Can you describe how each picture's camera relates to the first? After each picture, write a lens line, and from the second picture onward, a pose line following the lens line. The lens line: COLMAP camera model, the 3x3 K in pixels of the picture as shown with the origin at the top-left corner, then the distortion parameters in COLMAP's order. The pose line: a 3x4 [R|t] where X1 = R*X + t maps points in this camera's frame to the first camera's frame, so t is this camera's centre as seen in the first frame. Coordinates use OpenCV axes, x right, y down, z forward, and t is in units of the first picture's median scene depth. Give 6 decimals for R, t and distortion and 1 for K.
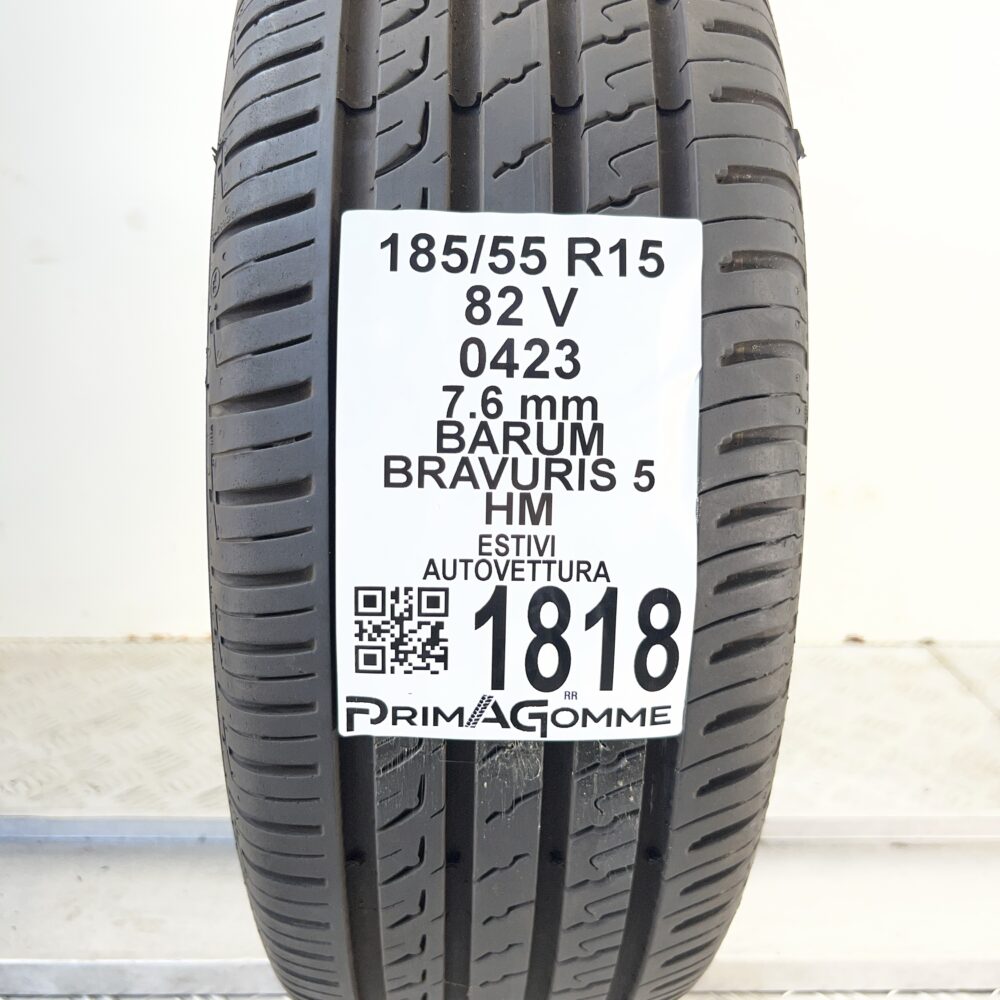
lens RADIAL K [[1286.0, 0, 500.0], [0, 1286.0, 500.0], [0, 0, 1]] dist [0.027148, -0.056375]
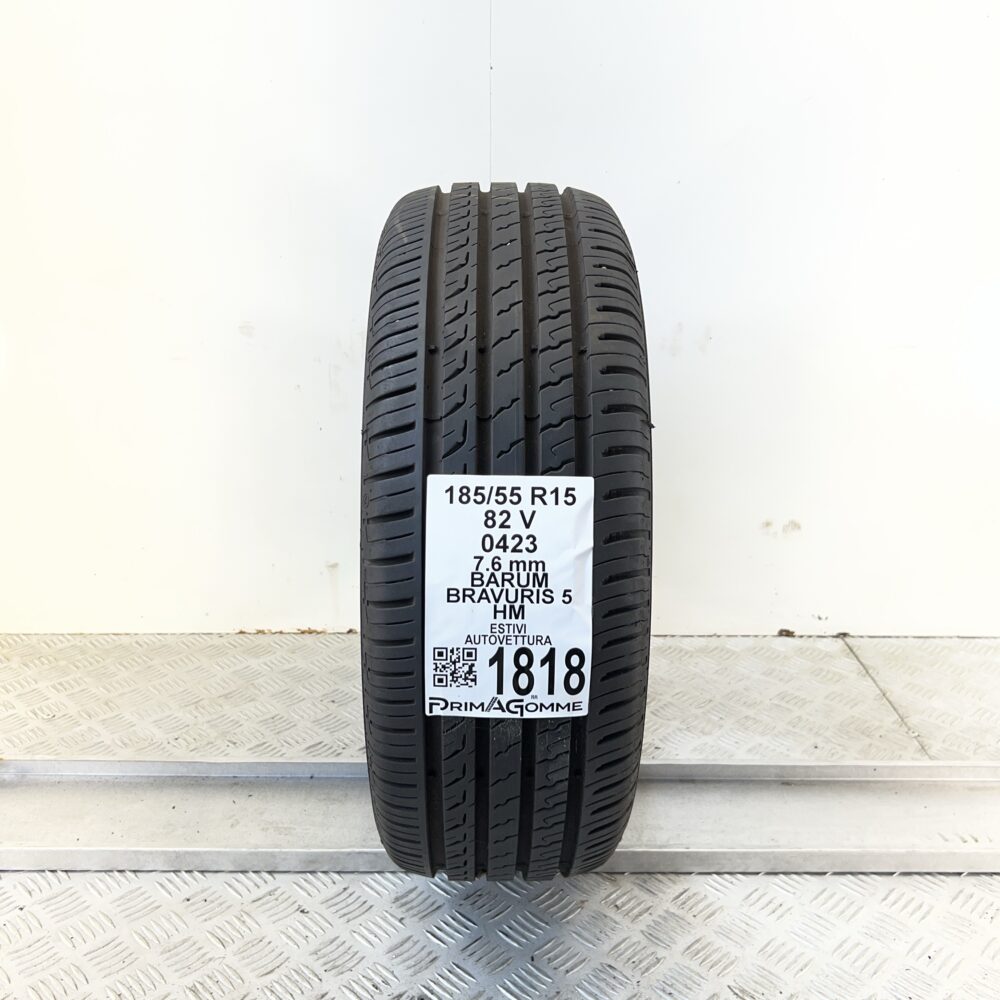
lens RADIAL K [[1286.0, 0, 500.0], [0, 1286.0, 500.0], [0, 0, 1]] dist [0.027148, -0.056375]
pose [[0.999749, -0.001835, -0.022311, 0.047482], [0.002484, 0.999574, 0.029077, -0.241567], [0.022248, -0.029125, 0.999328, -1.146266]]
